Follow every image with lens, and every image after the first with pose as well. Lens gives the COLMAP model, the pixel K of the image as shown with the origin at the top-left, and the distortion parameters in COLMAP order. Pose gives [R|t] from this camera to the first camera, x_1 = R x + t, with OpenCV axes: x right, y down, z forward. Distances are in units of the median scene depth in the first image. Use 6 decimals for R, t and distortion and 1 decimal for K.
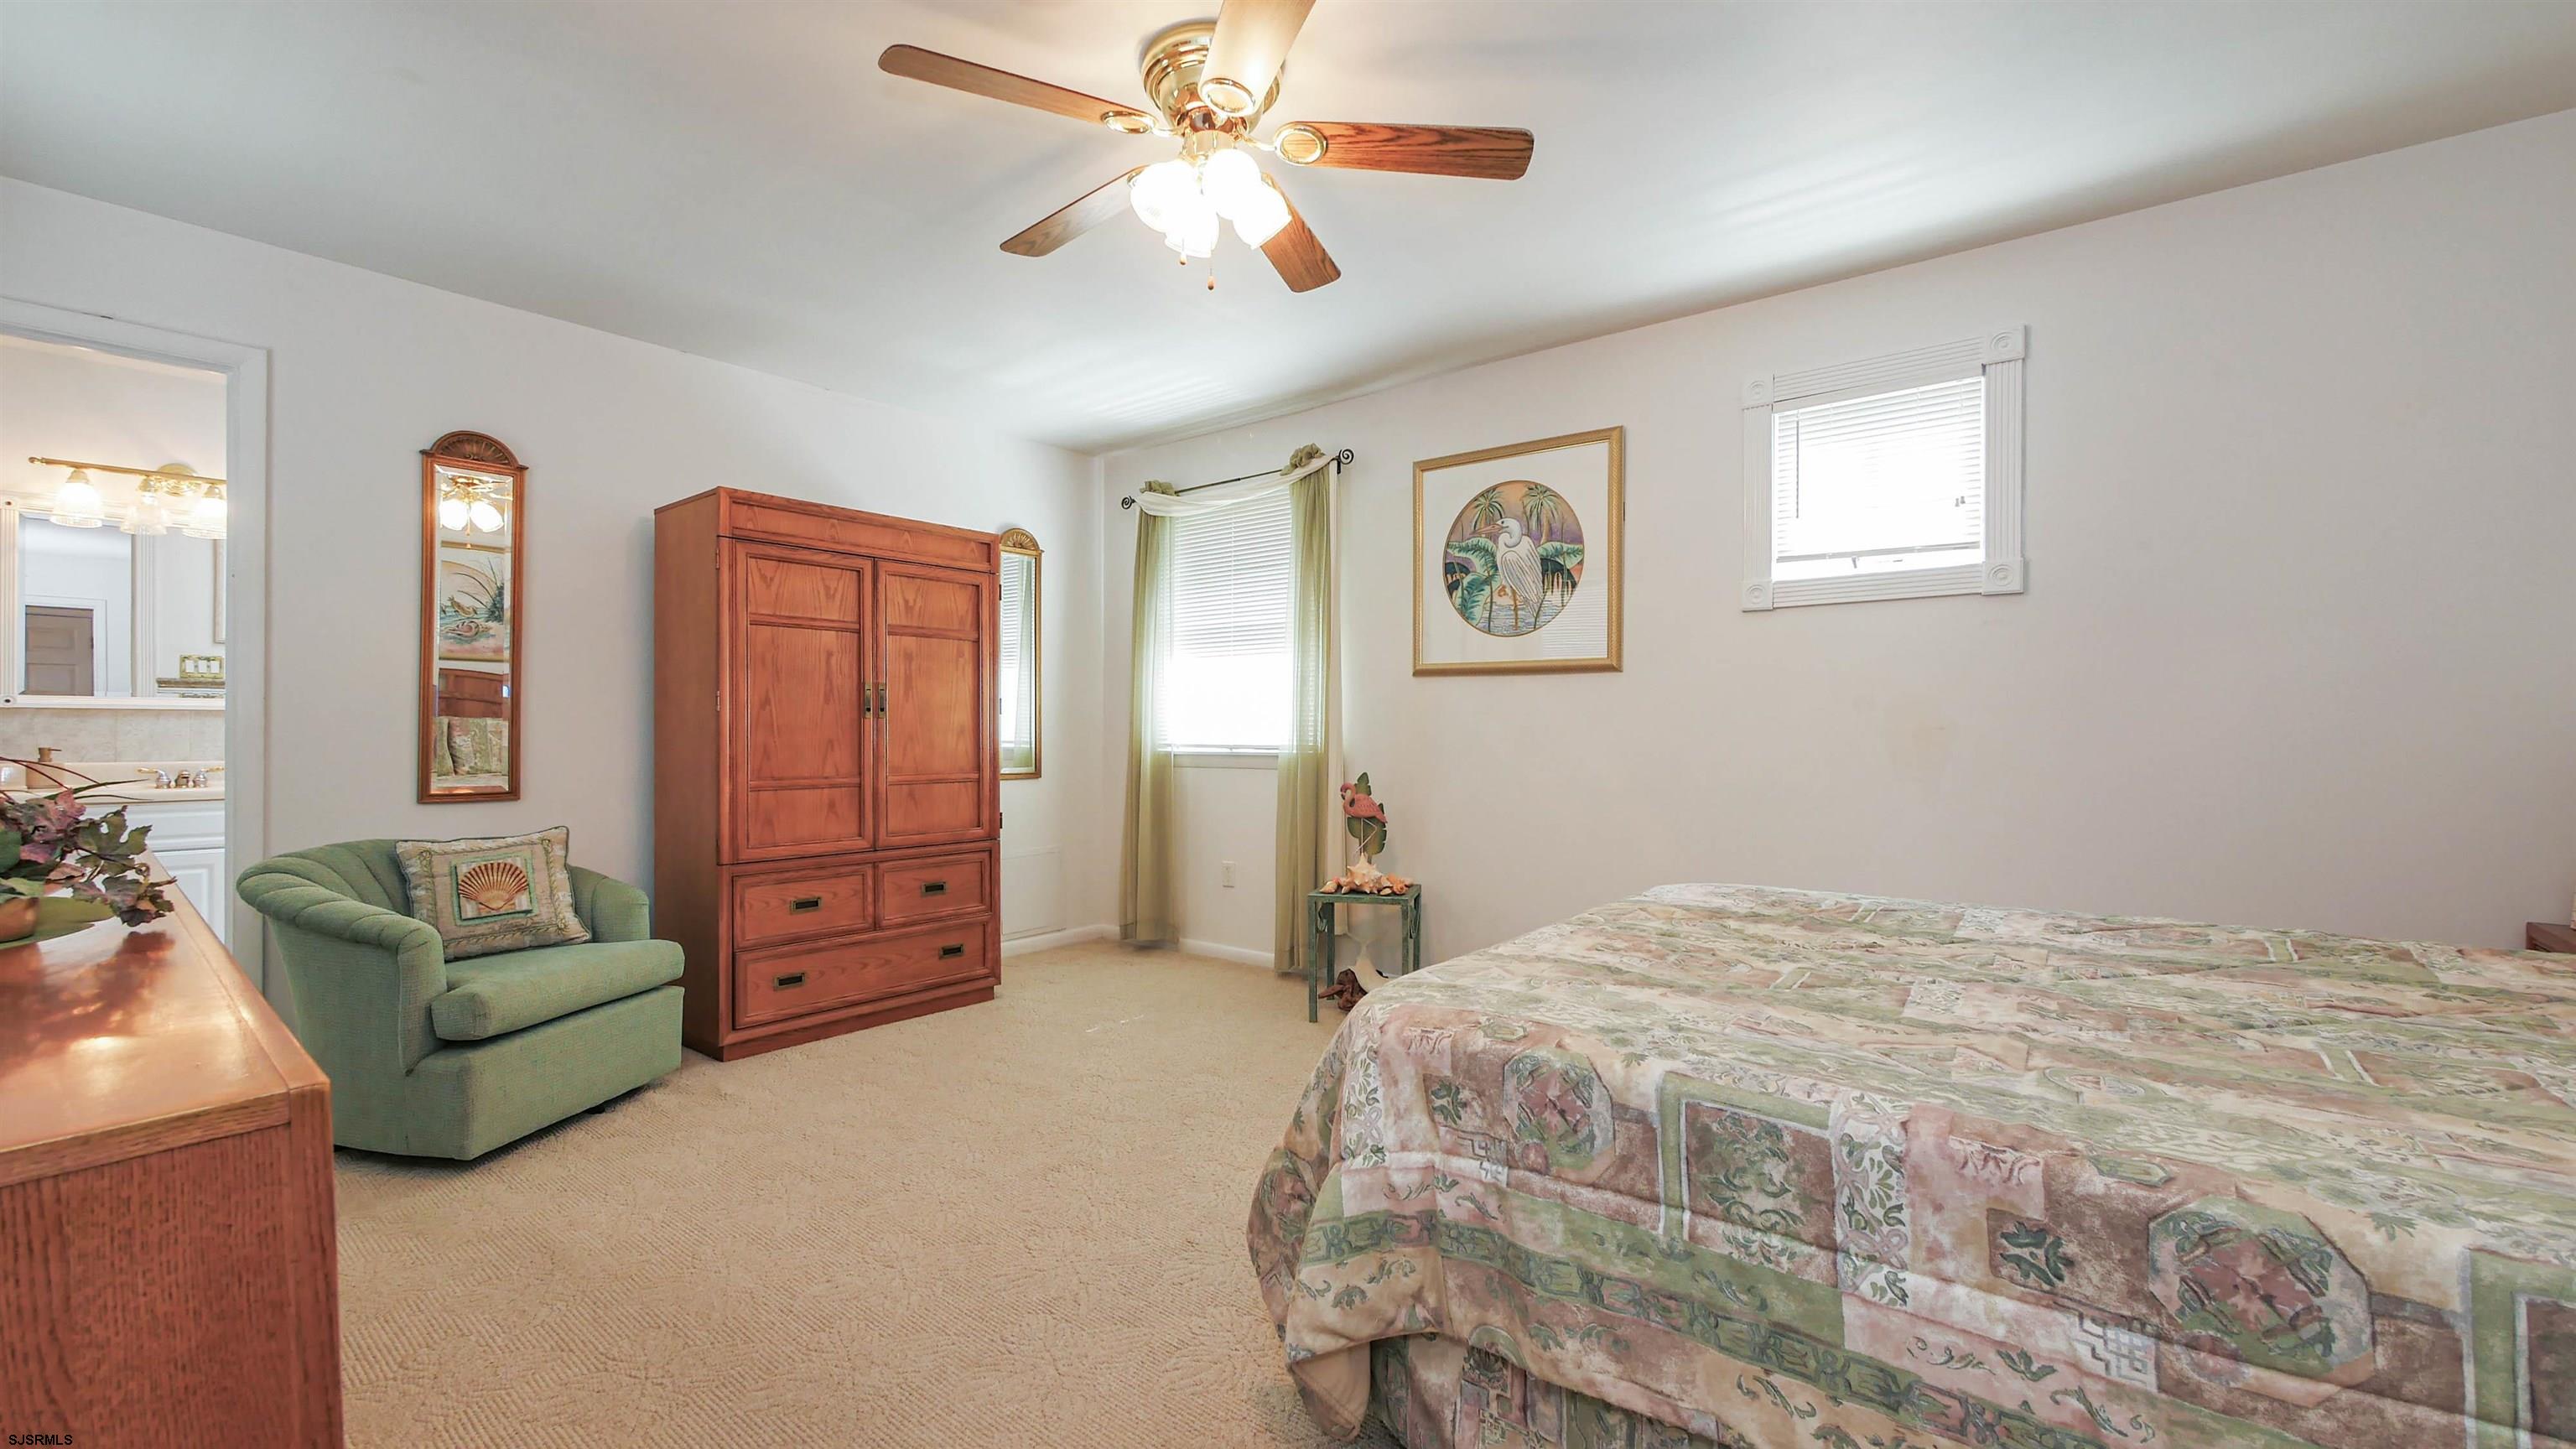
lens RADIAL K [[1059.7, 0, 1284.7], [0, 1059.7, 730.1], [0, 0, 1]] dist [-0.012490, 0.000911]
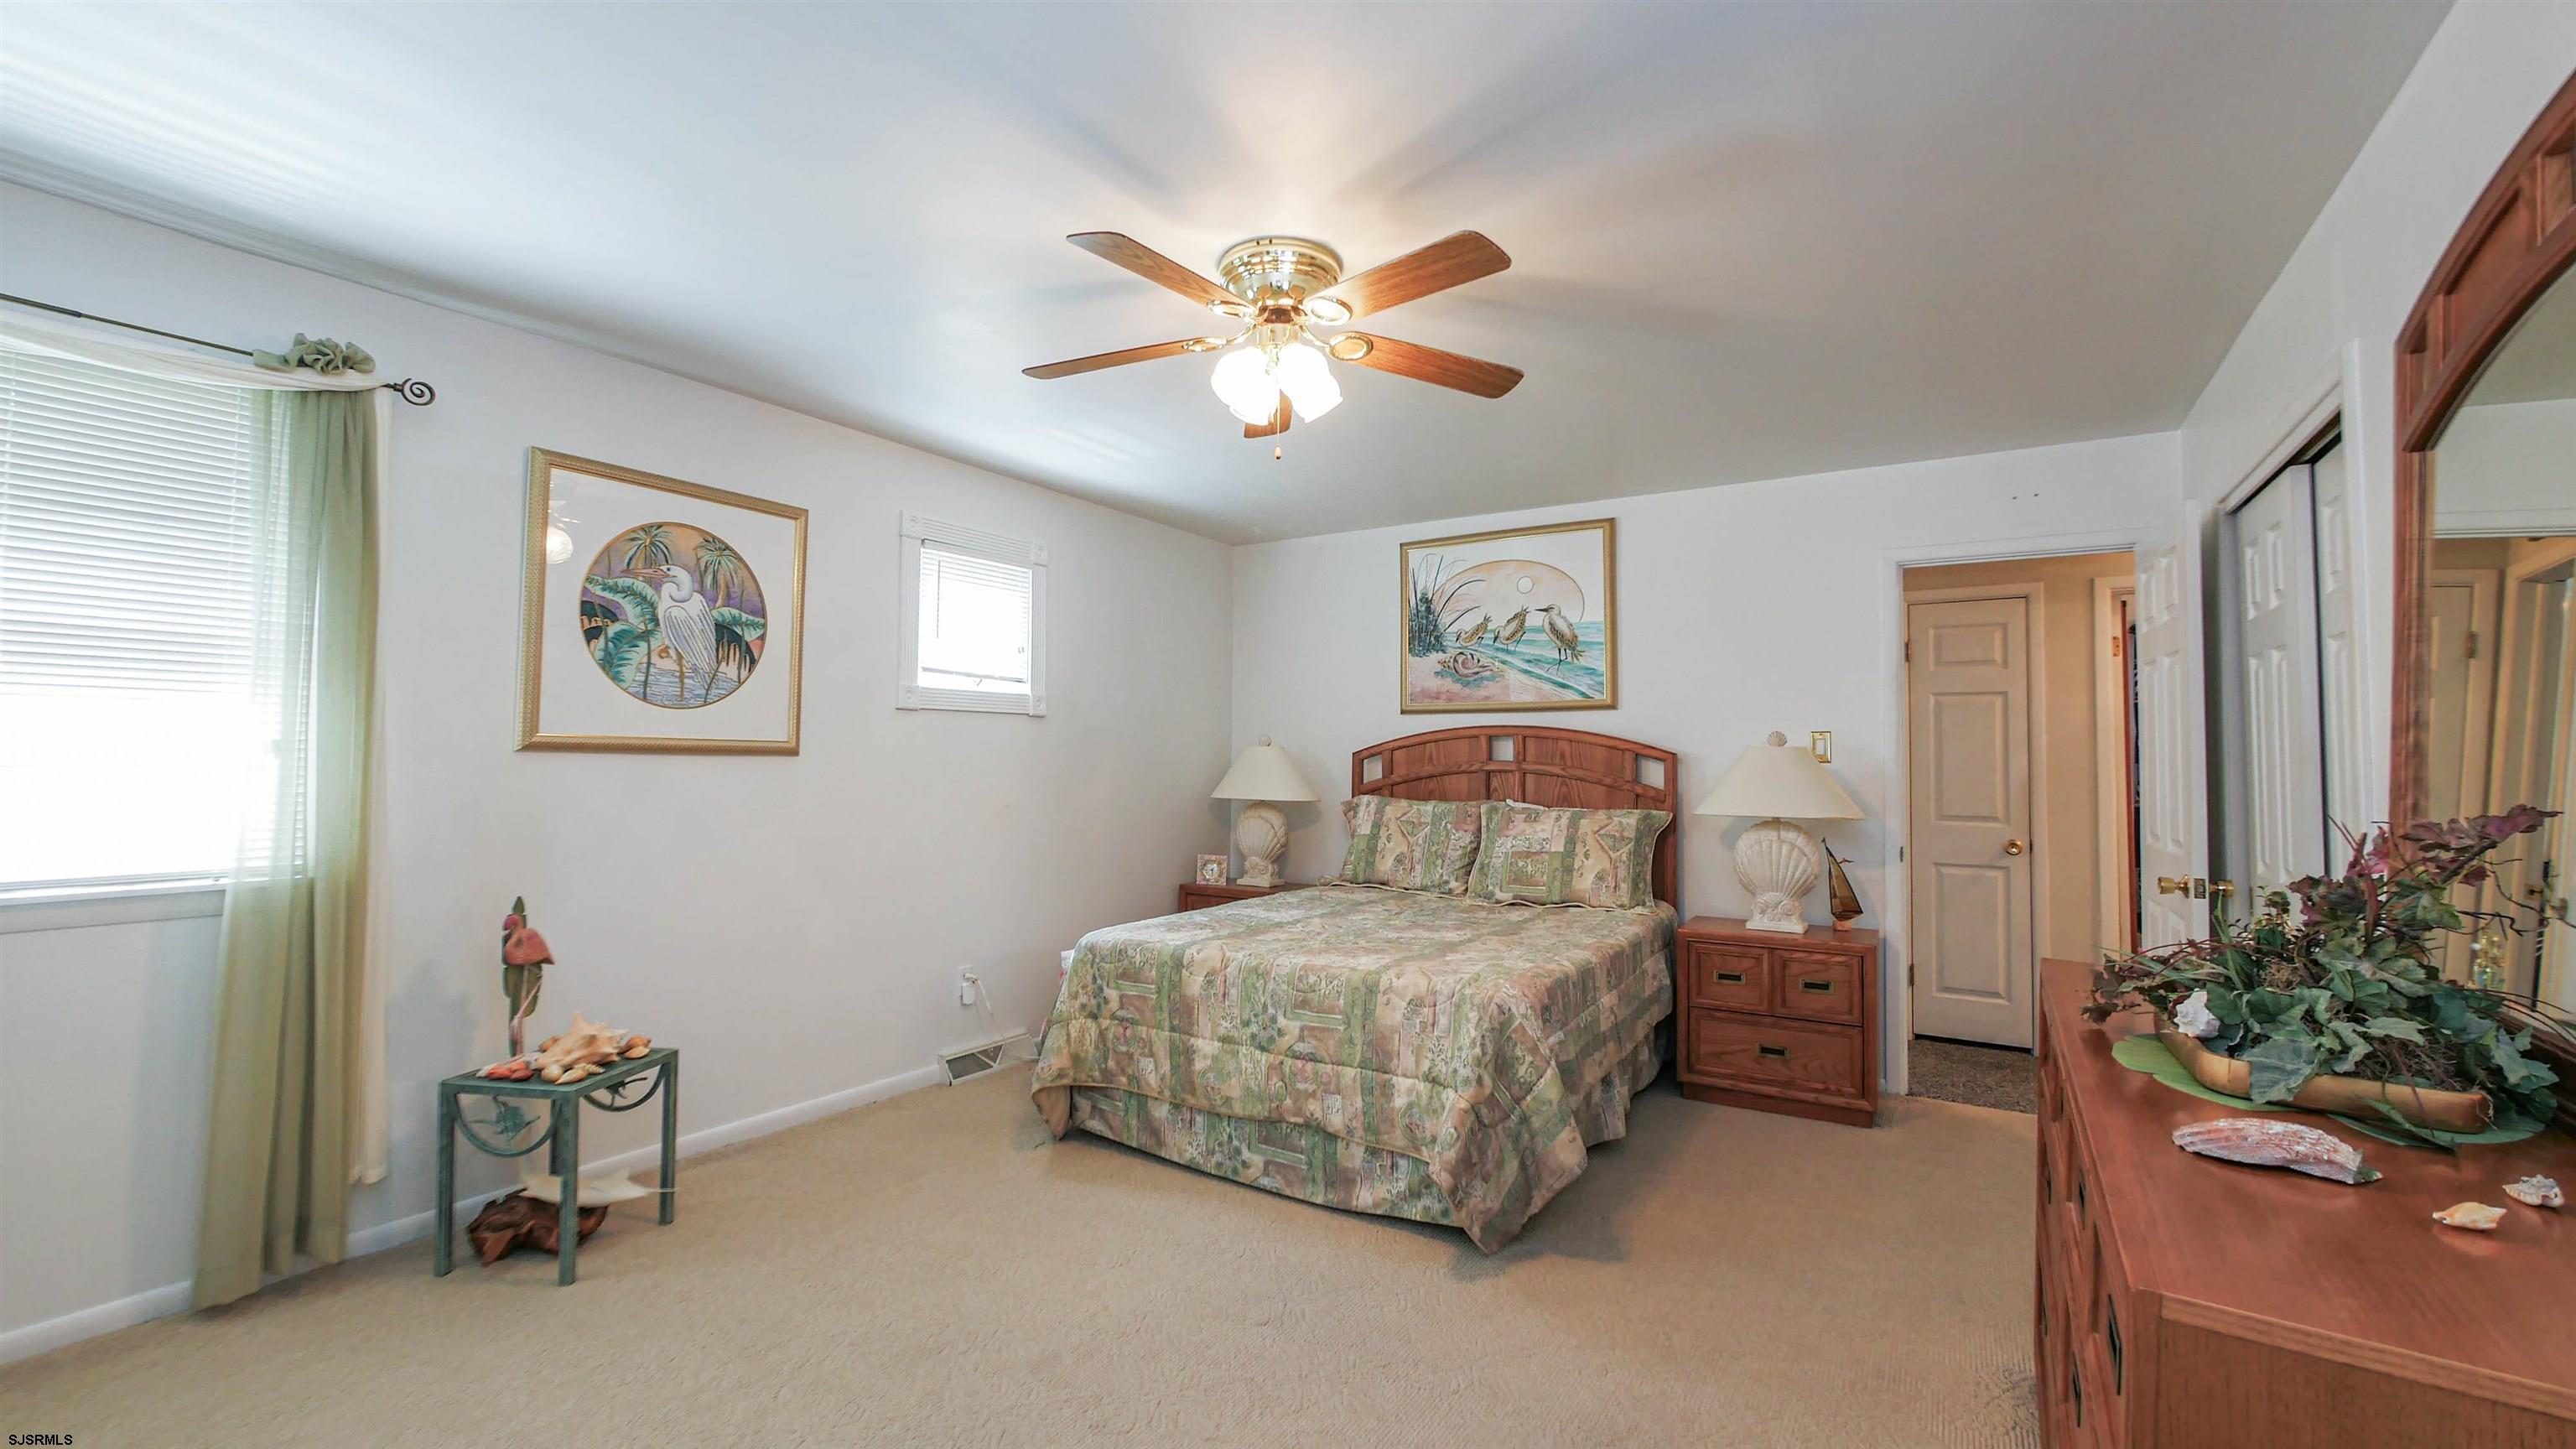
lens RADIAL K [[1059.7, 0, 1284.1], [0, 1059.7, 731.1], [0, 0, 1]] dist [-0.012490, 0.000911]
pose [[-0.119493, 0.029485, 0.992397, -0.664967], [-0.001509, 0.999552, -0.029879, -0.046122], [-0.992834, -0.005068, -0.119395, 0.620663]]
